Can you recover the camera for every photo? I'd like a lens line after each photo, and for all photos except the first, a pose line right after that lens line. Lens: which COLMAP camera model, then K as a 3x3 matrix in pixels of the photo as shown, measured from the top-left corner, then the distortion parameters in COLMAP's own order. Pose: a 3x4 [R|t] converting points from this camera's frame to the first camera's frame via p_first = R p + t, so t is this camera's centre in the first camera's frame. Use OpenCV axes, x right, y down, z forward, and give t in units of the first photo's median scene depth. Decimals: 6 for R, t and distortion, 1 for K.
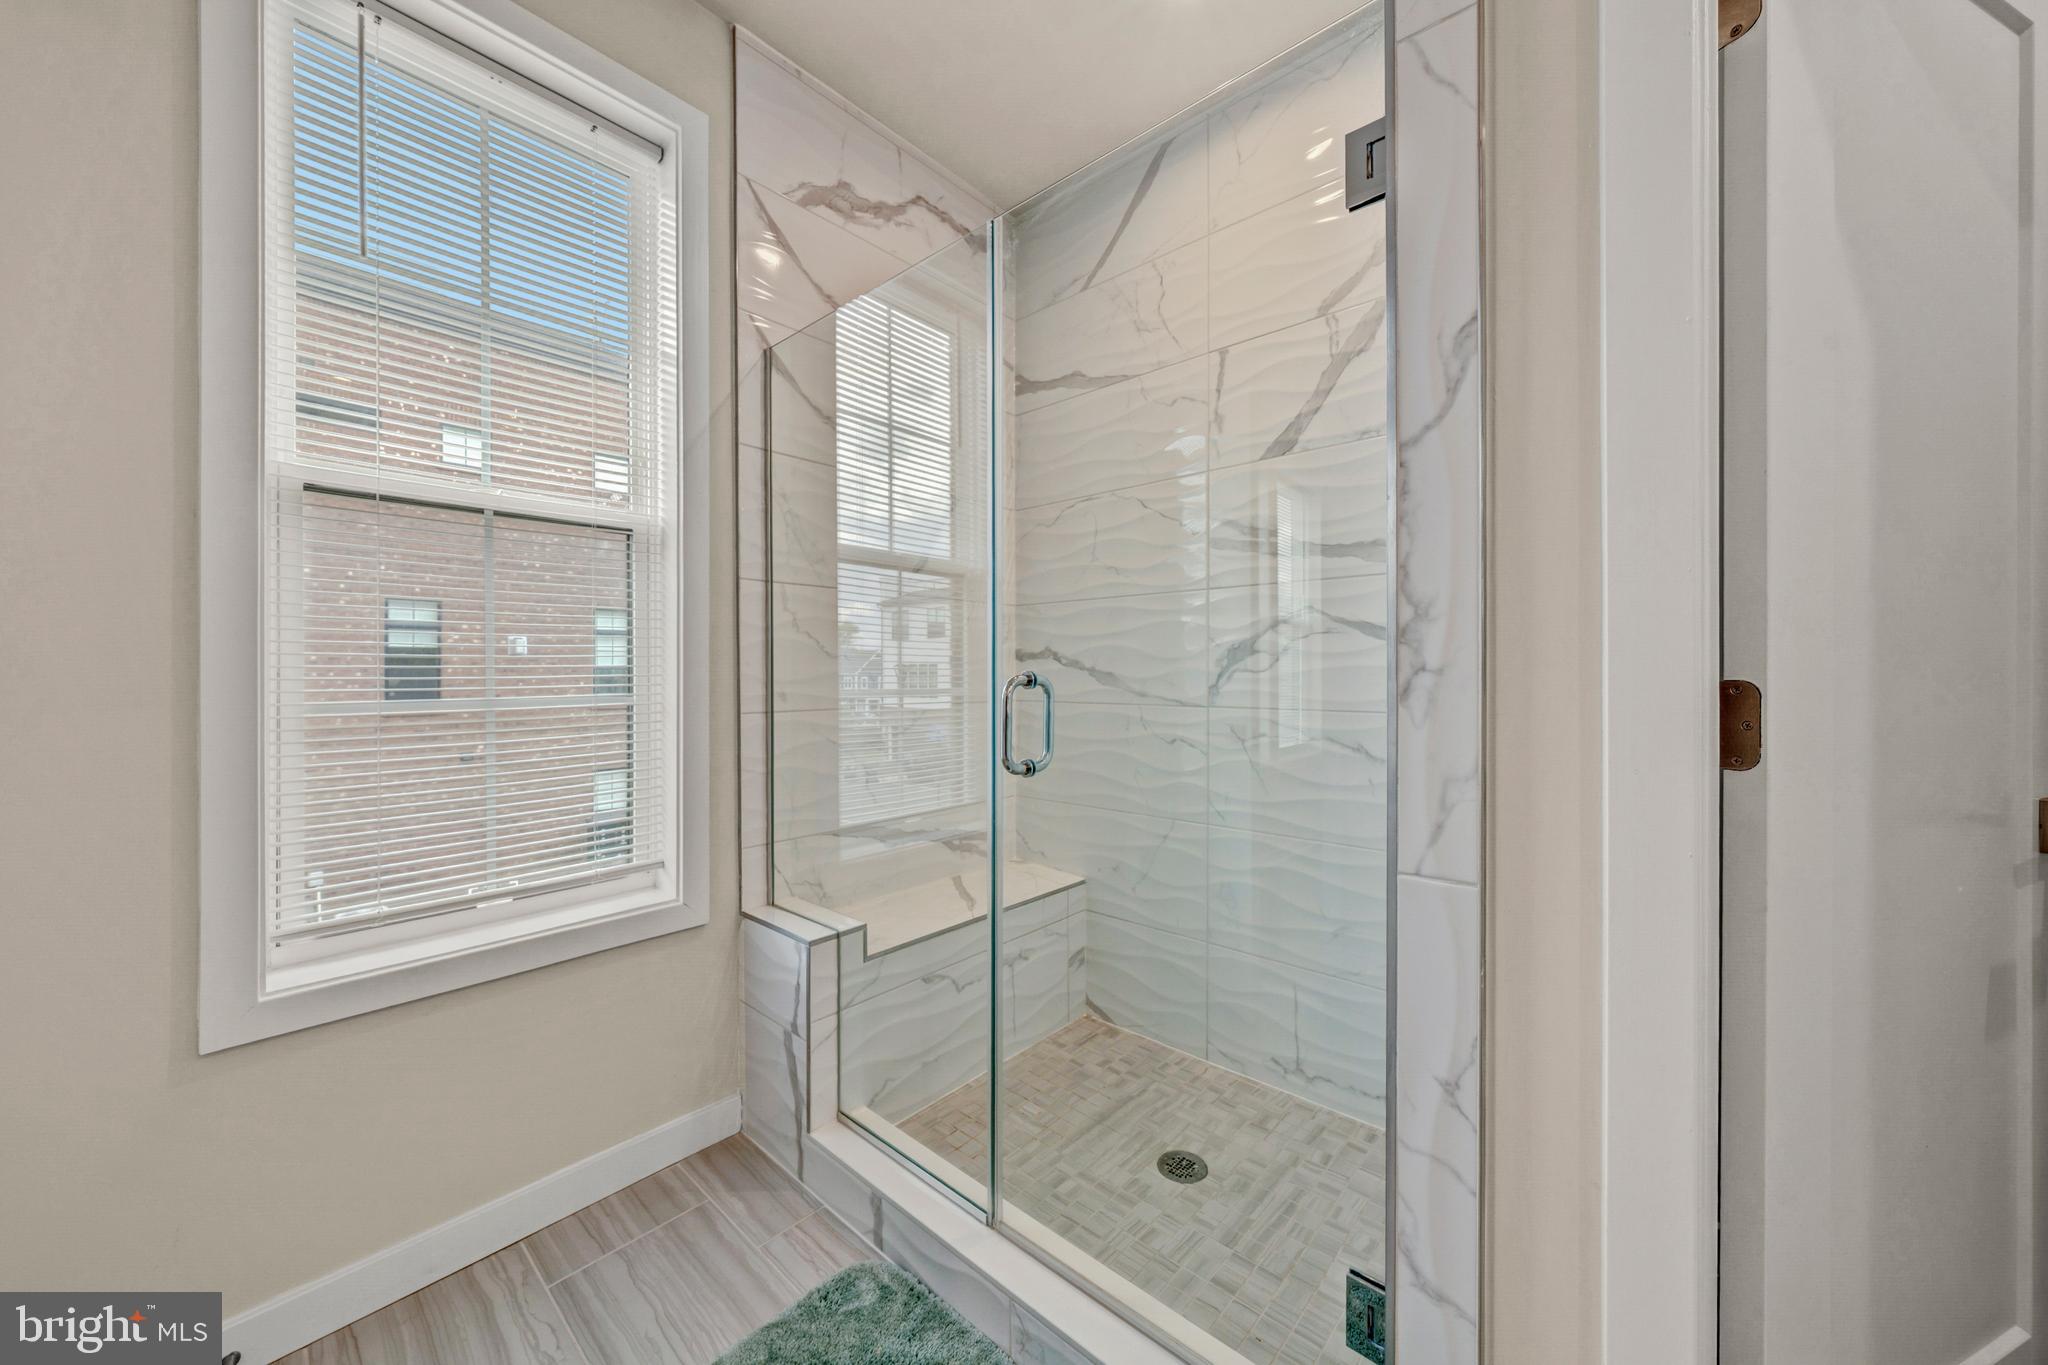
lens RADIAL K [[719.0, 0, 1013.9], [0, 719.0, 672.4], [0, 0, 1]] dist [-0.000233, -0.000034]
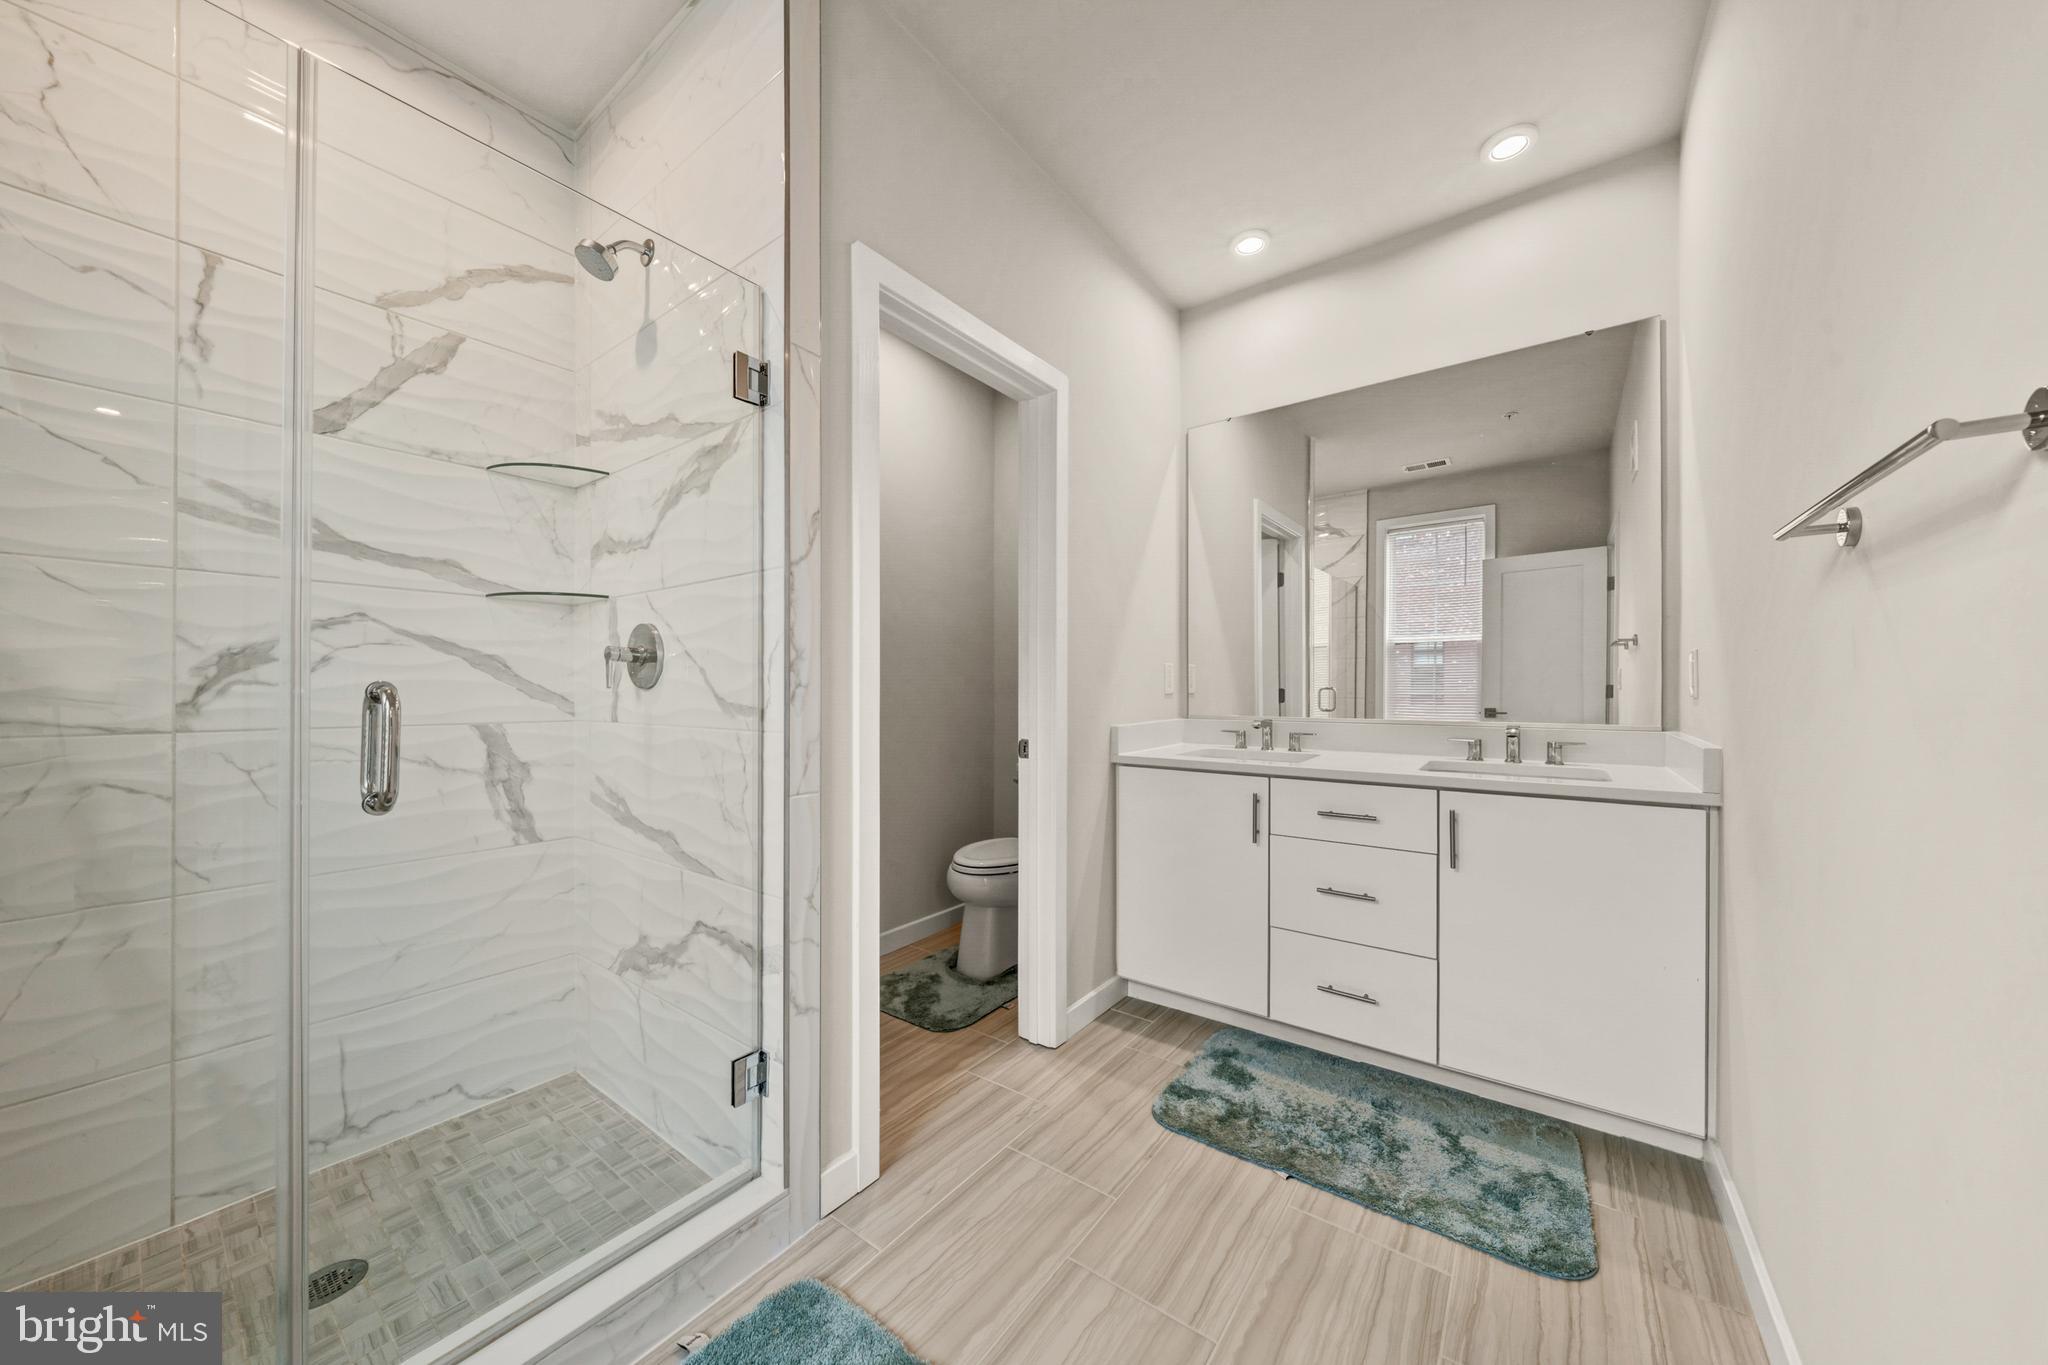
lens RADIAL K [[683.9, 0, 1016.9], [0, 683.9, 681.2], [0, 0, 1]] dist [0.000092, -0.000046]
pose [[-0.075757, 0.013626, 0.997033, -0.532018], [-0.004205, 0.999893, -0.013984, 0.003350], [-0.997117, -0.005252, -0.075692, 0.238226]]
